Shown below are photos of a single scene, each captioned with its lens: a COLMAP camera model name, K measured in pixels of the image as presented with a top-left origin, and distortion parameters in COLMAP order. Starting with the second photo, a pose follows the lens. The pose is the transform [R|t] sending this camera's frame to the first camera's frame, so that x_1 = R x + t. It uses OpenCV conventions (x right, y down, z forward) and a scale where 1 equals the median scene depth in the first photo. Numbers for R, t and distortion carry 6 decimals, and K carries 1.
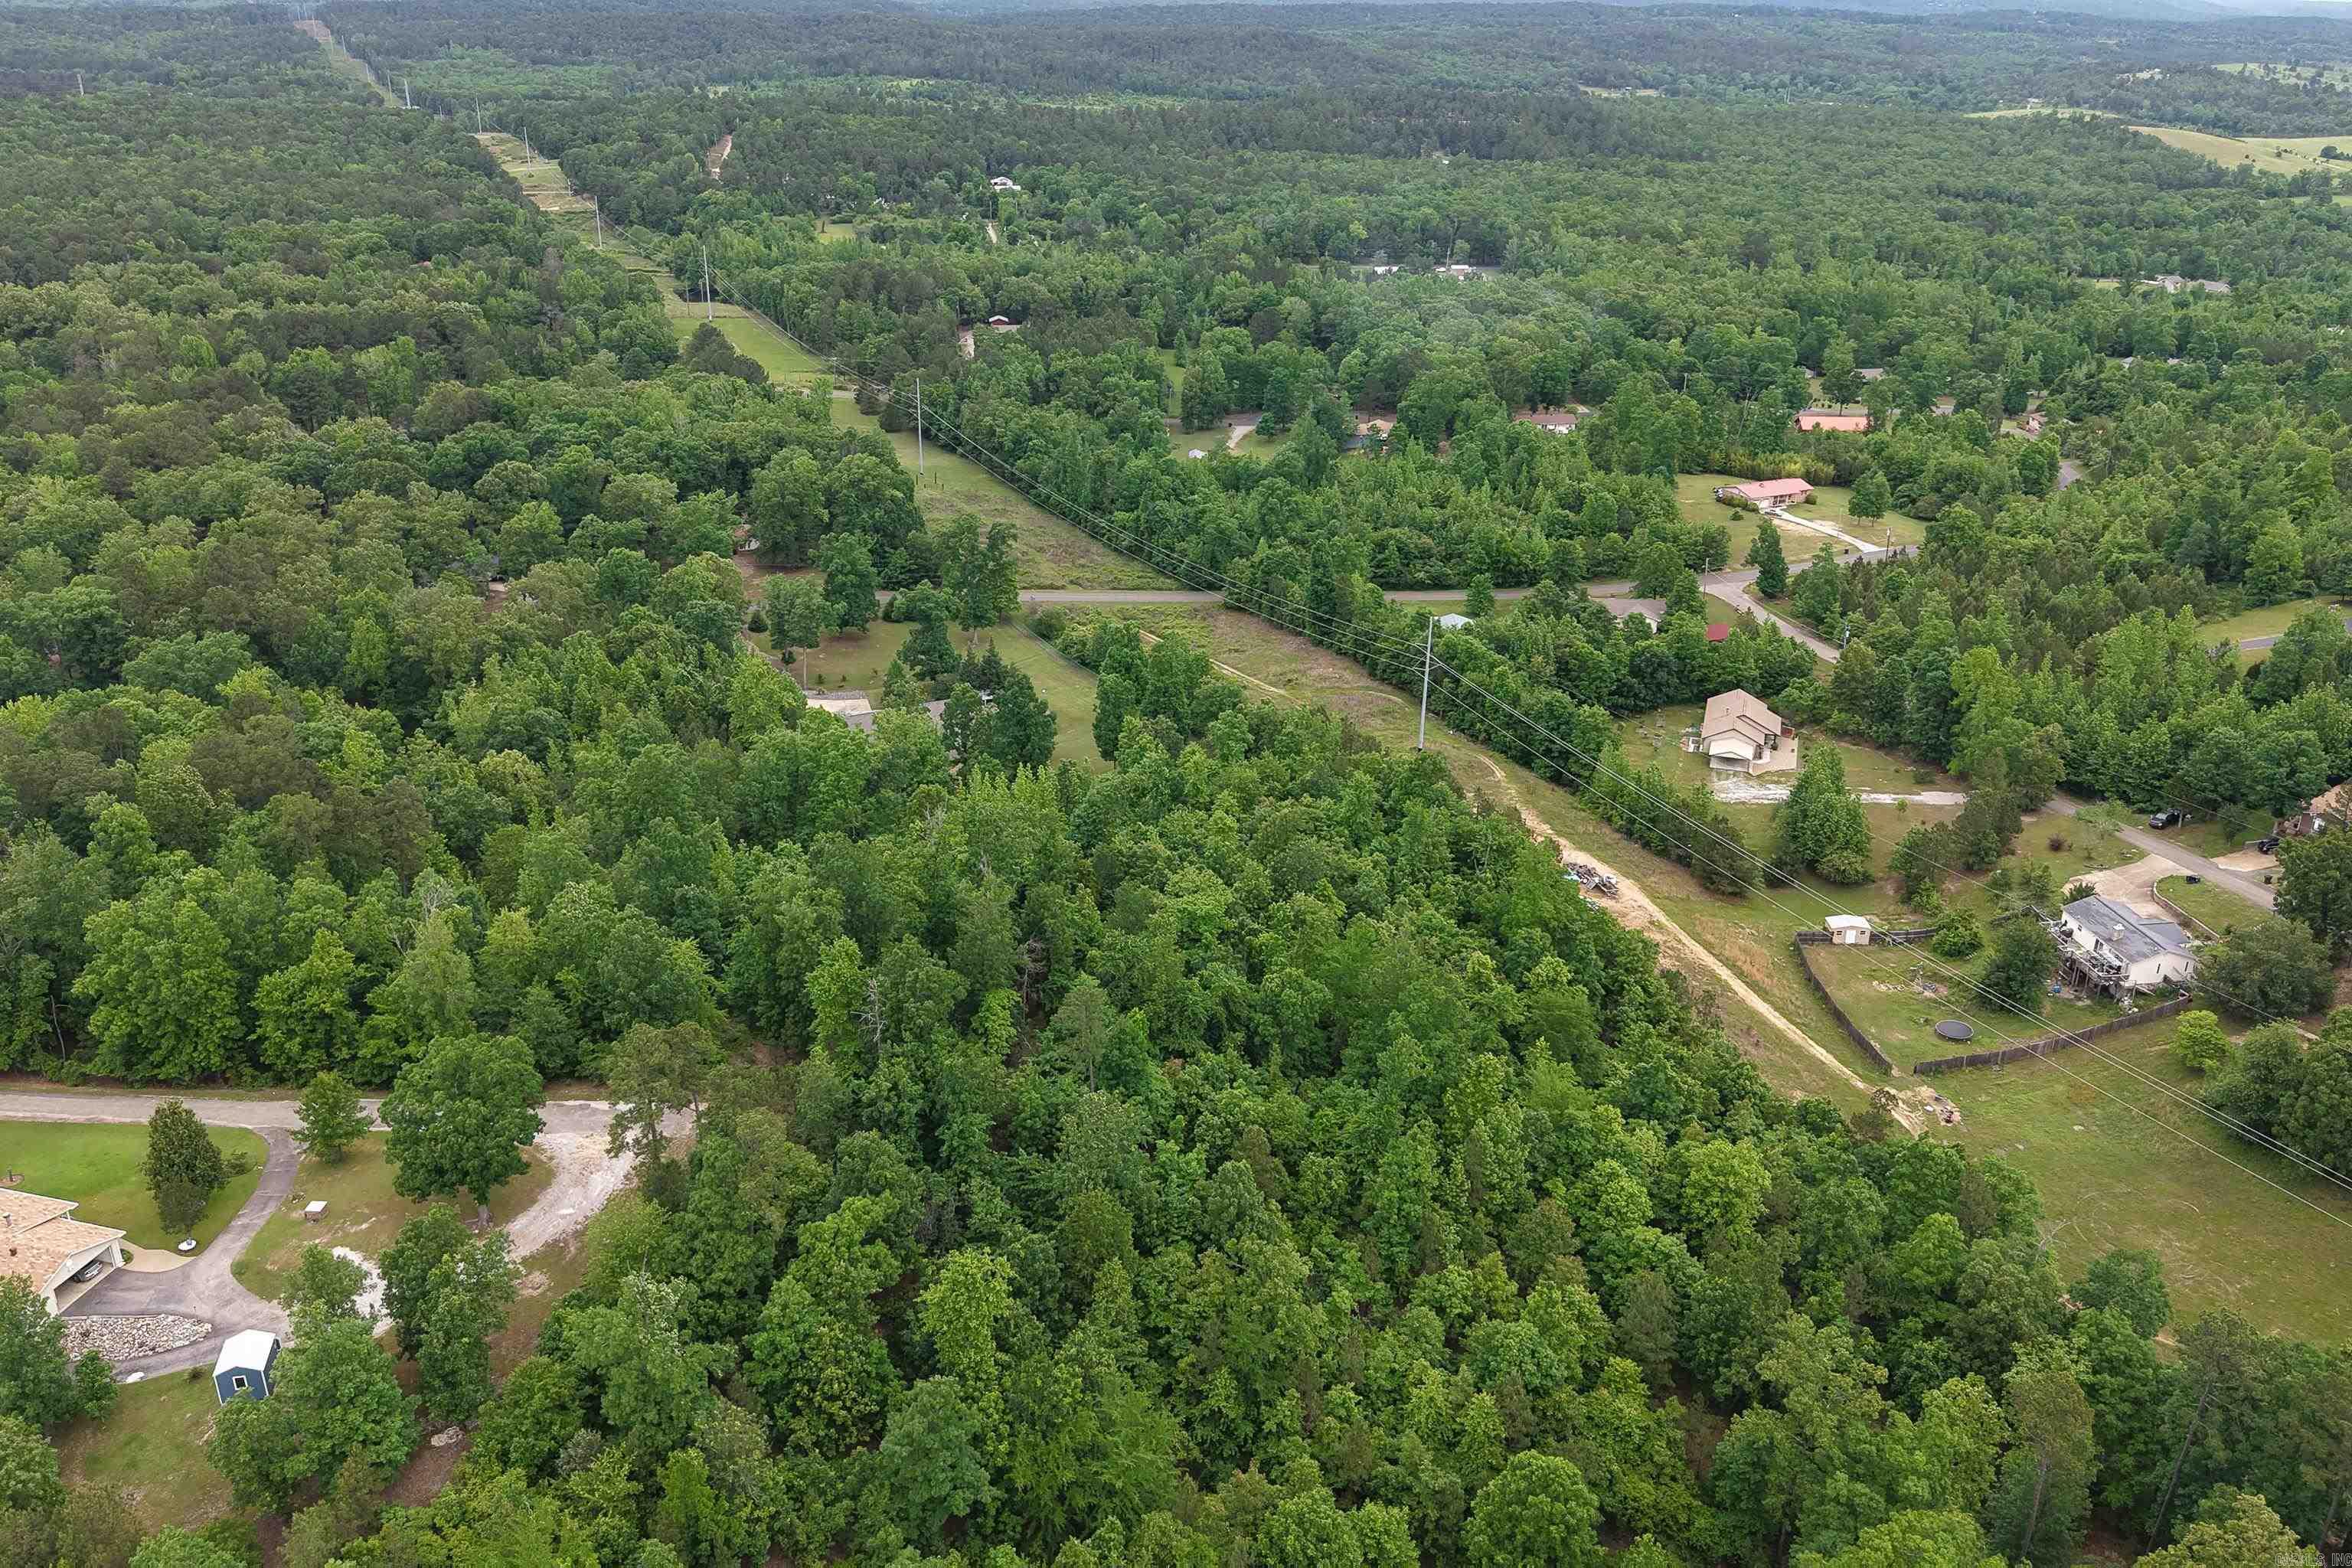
lens RADIAL K [[1843.7, 0, 1168.9], [0, 1843.7, 768.5], [0, 0, 1]] dist [0.039359, -0.069384]
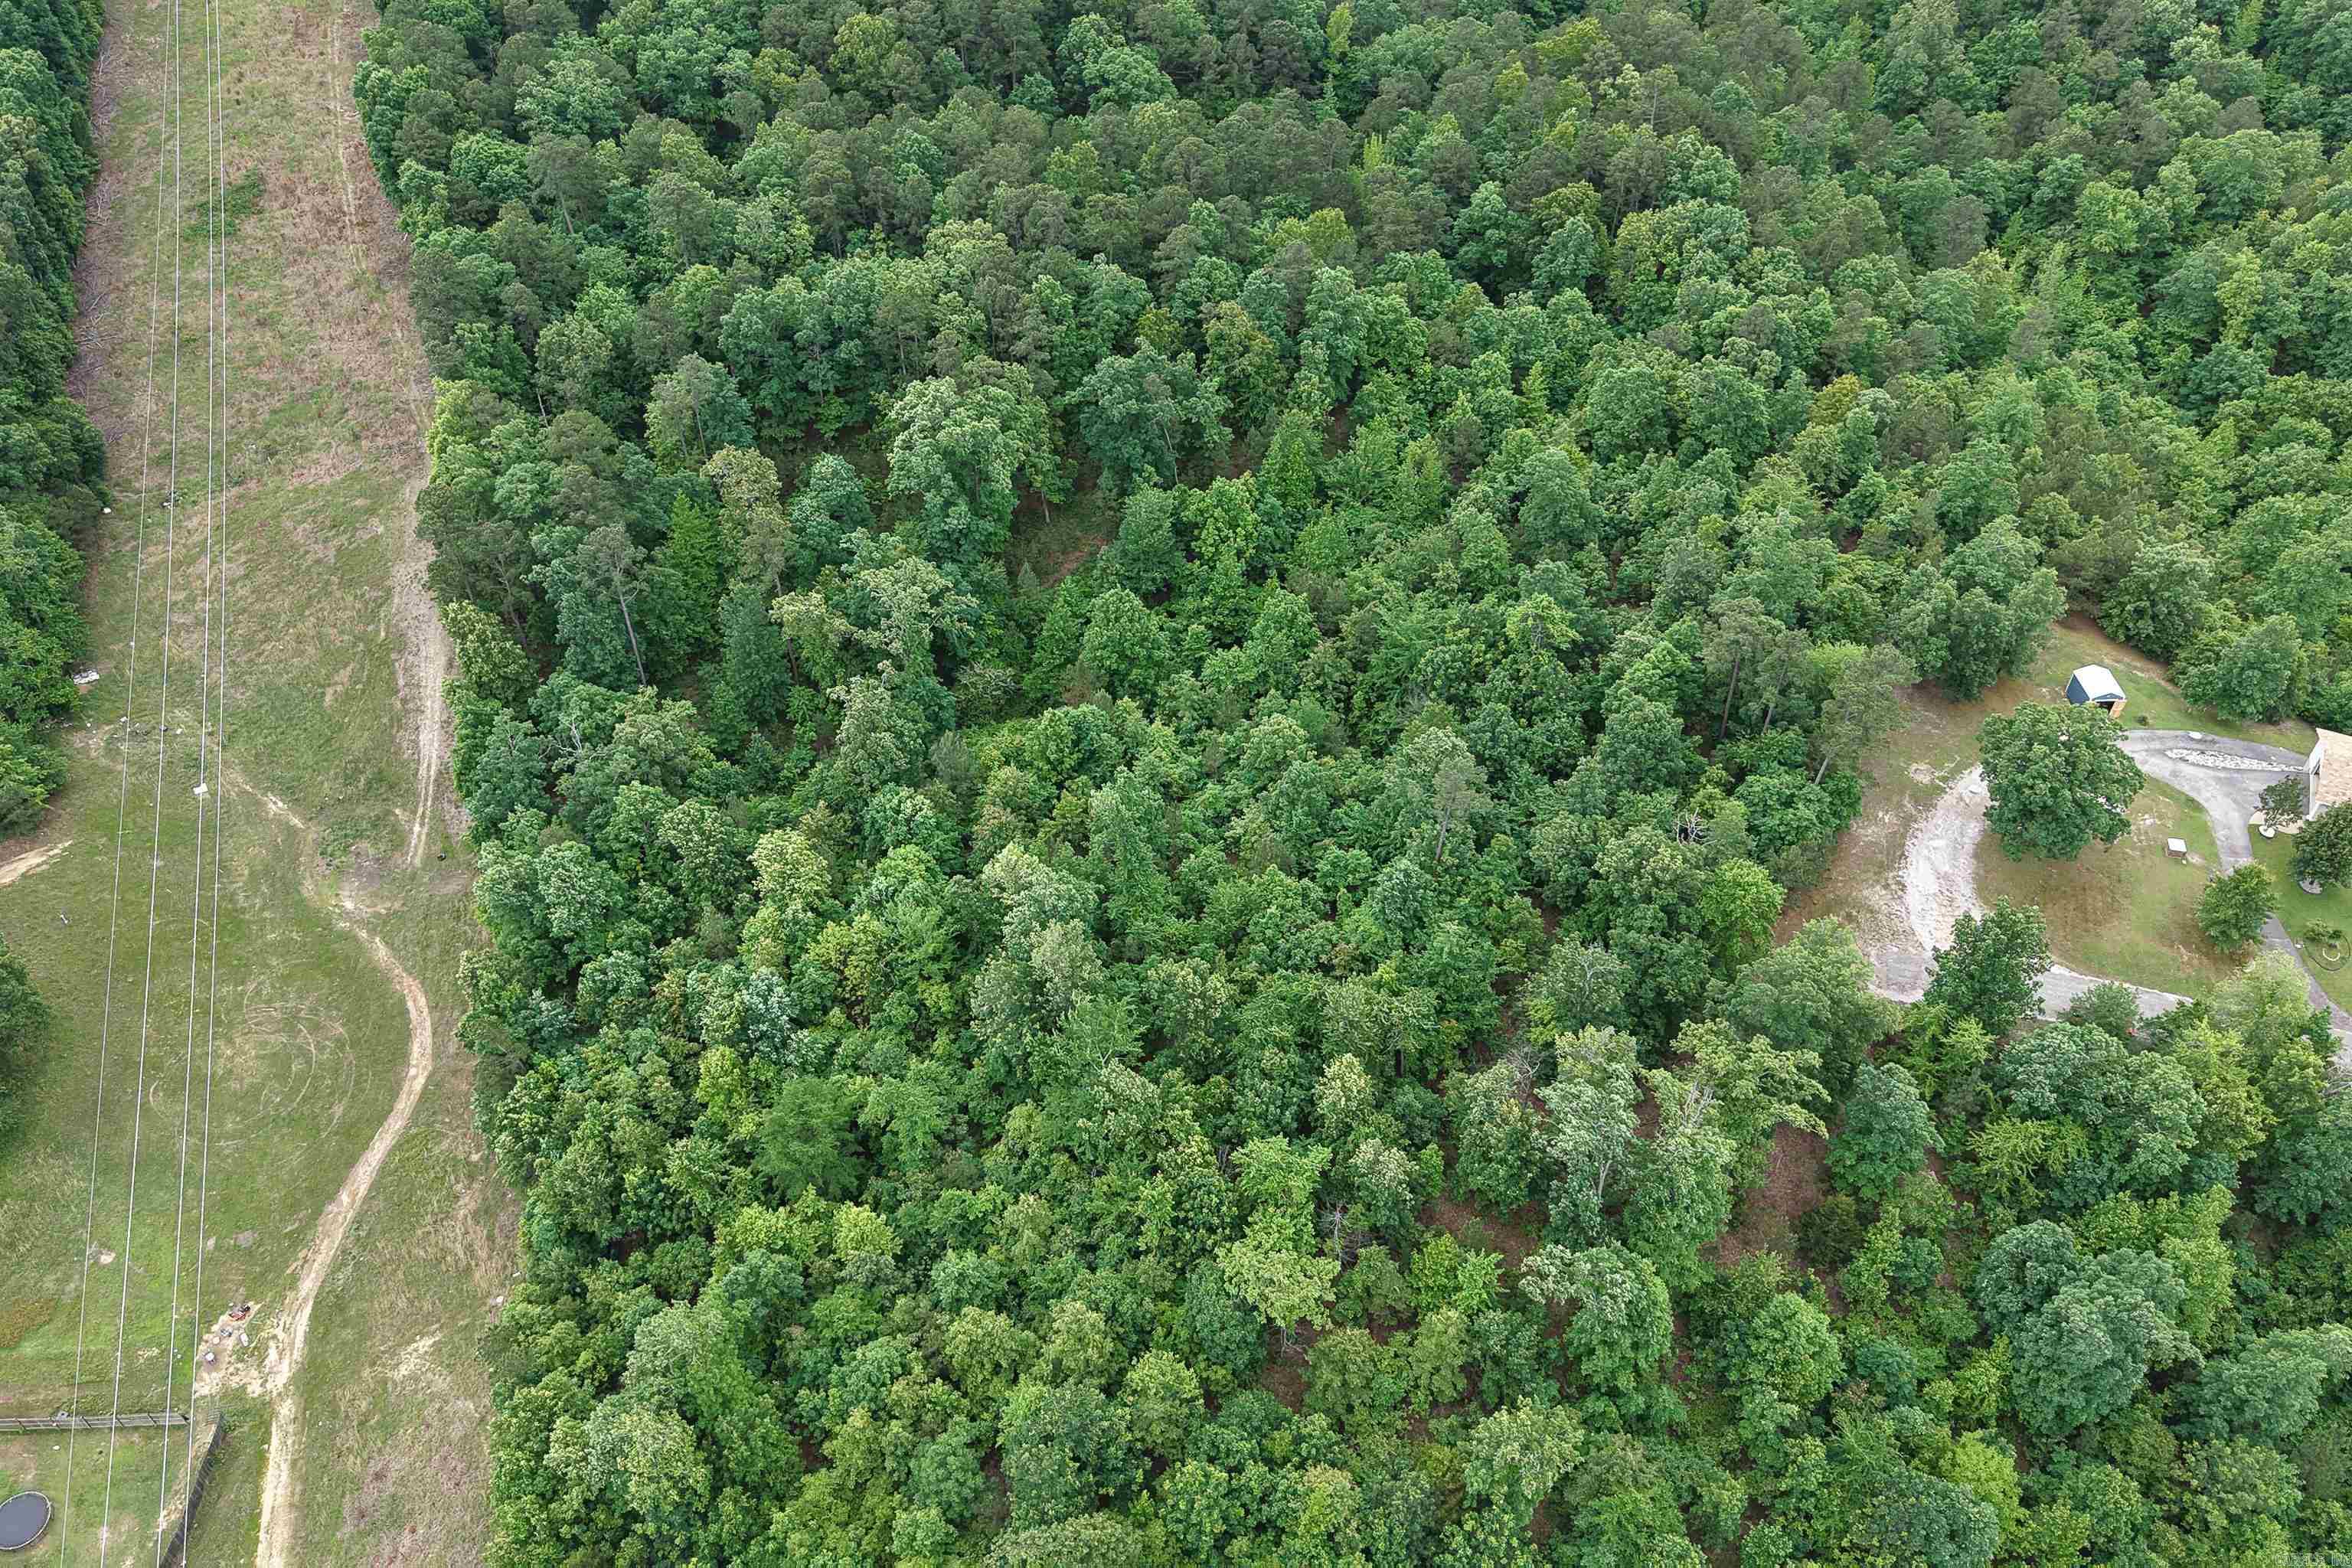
lens RADIAL K [[1843.7, 0, 1168.9], [0, 1843.7, 768.5], [0, 0, 1]] dist [0.039359, -0.069384]
pose [[-0.989538, -0.113869, 0.088594, 0.016290], [0.040152, 0.372451, 0.927183, -0.603701], [-0.138575, 0.921040, -0.363982, 1.097054]]
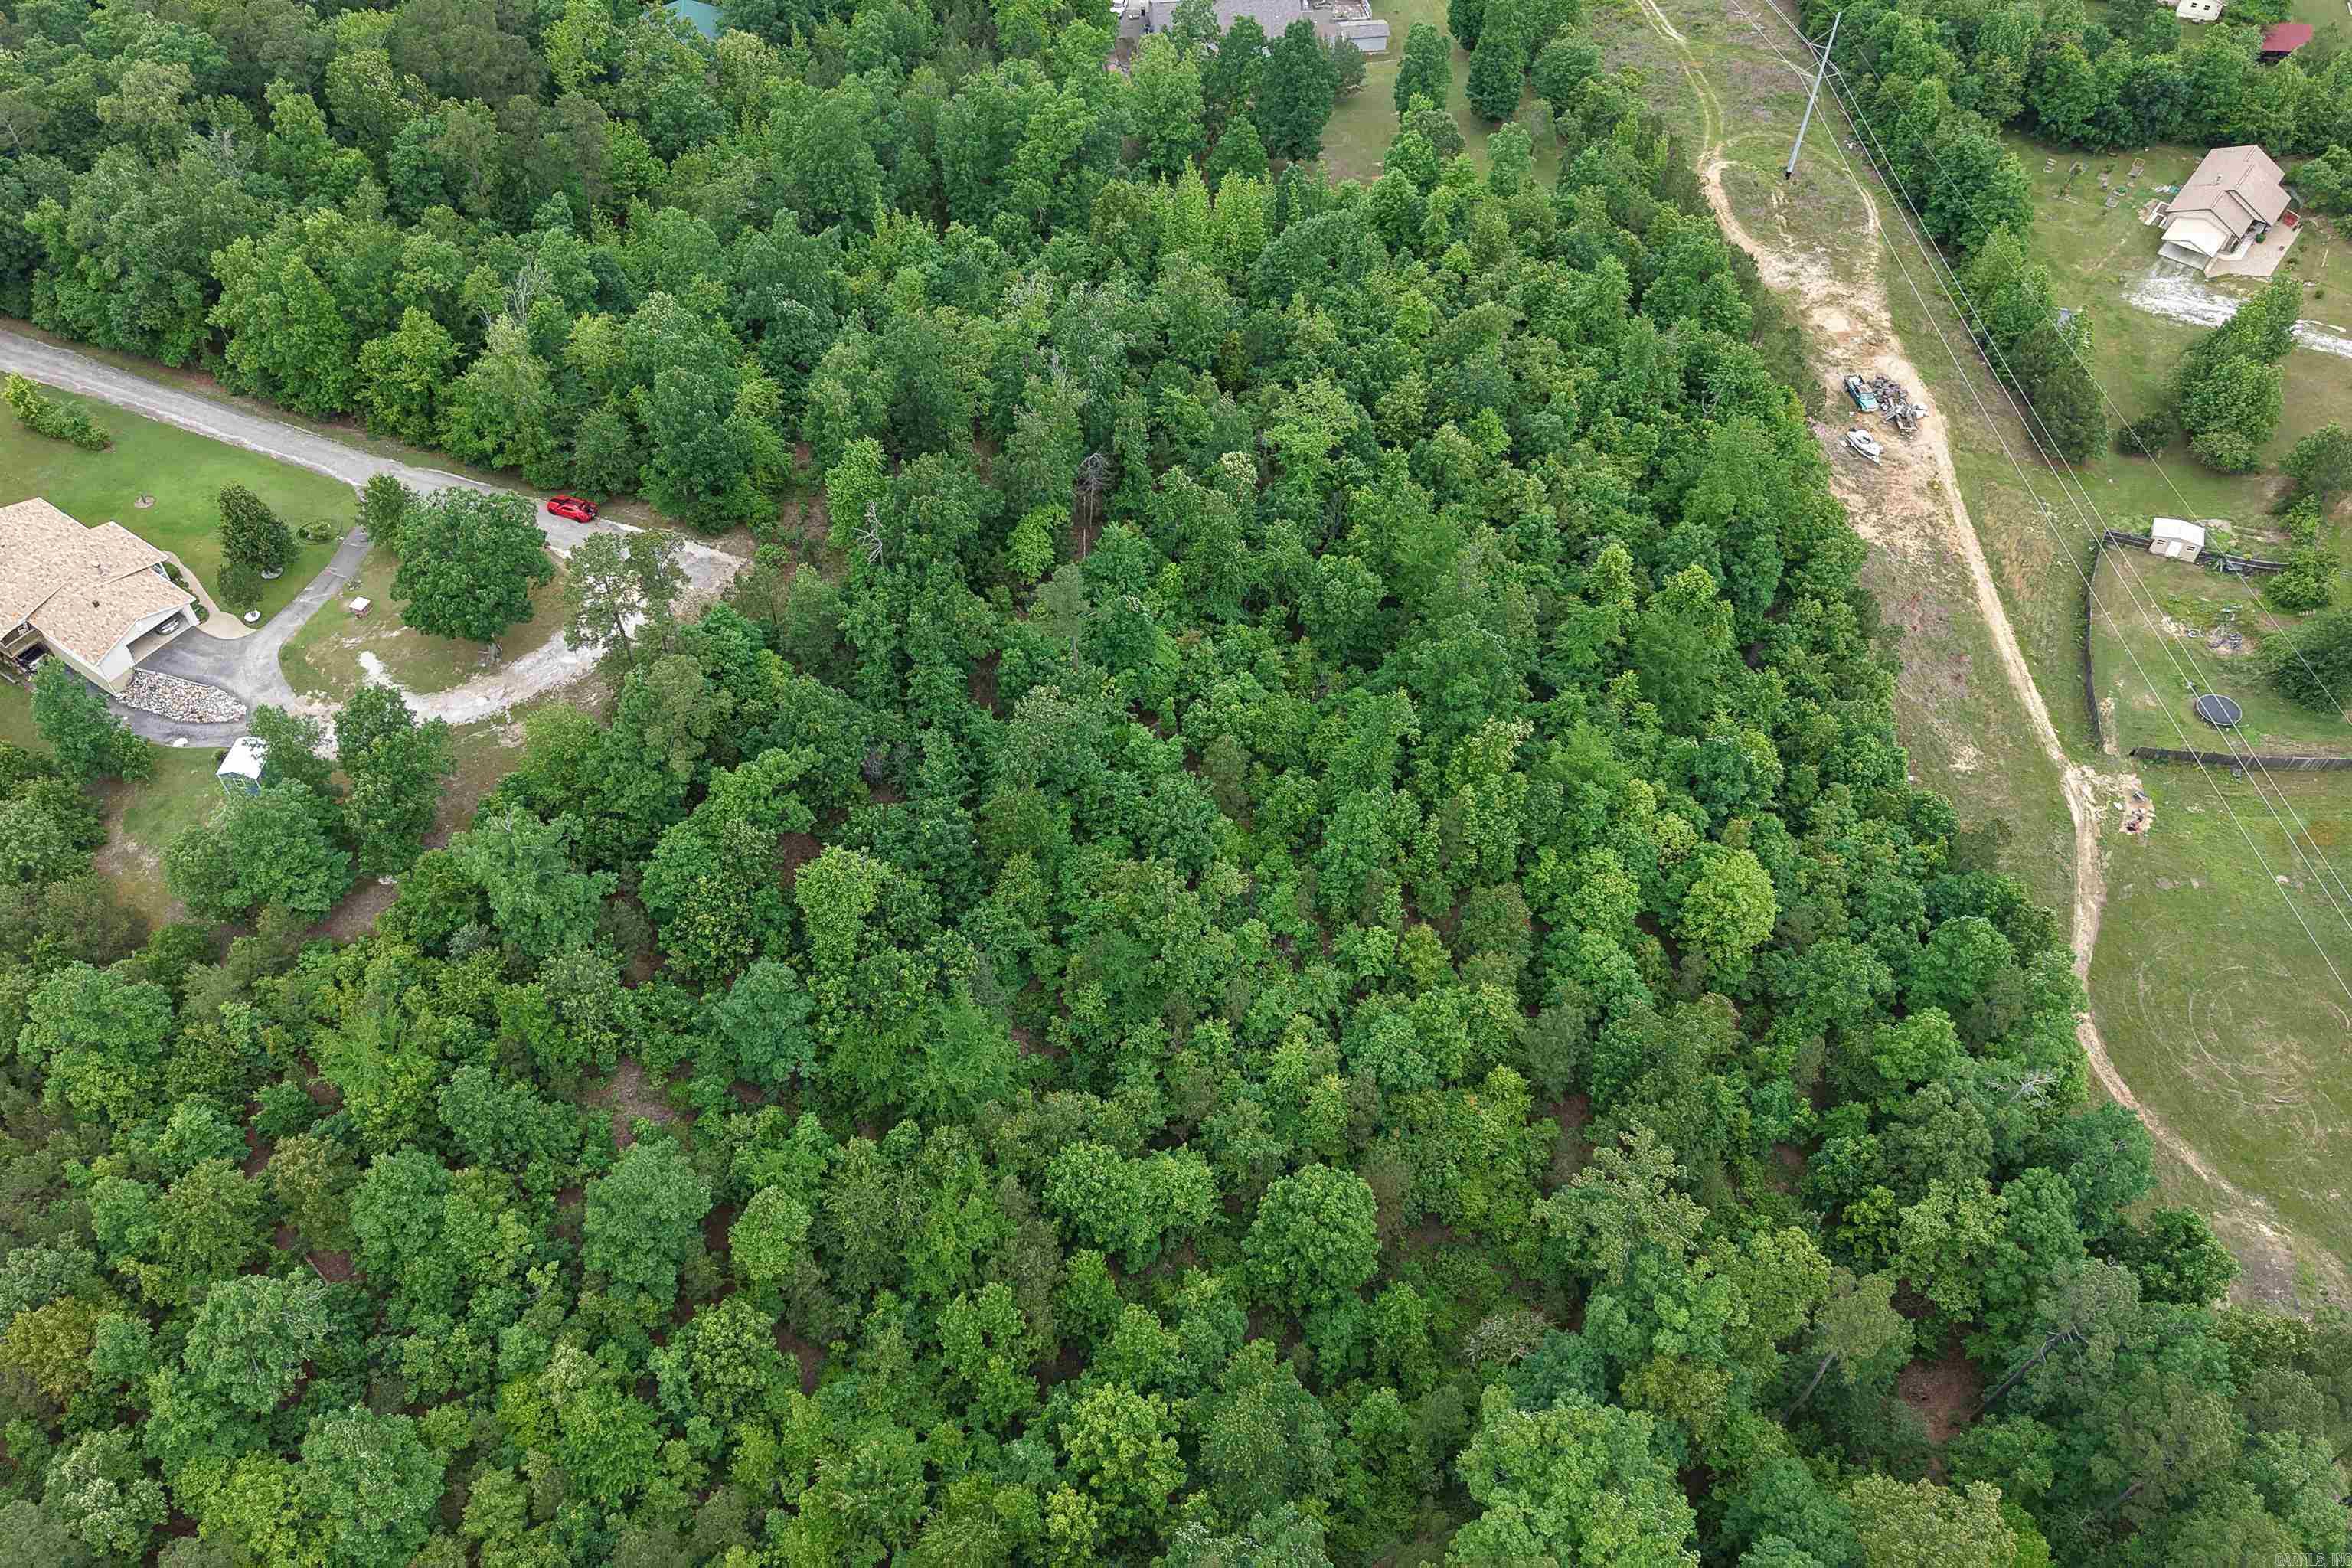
lens RADIAL K [[1843.7, 0, 1168.9], [0, 1843.7, 768.5], [0, 0, 1]] dist [0.039359, -0.069384]
pose [[0.943484, 0.256284, -0.210136, 0.182762], [-0.136957, 0.878876, 0.456968, -0.183649], [0.301797, -0.402362, 0.864305, 0.129885]]
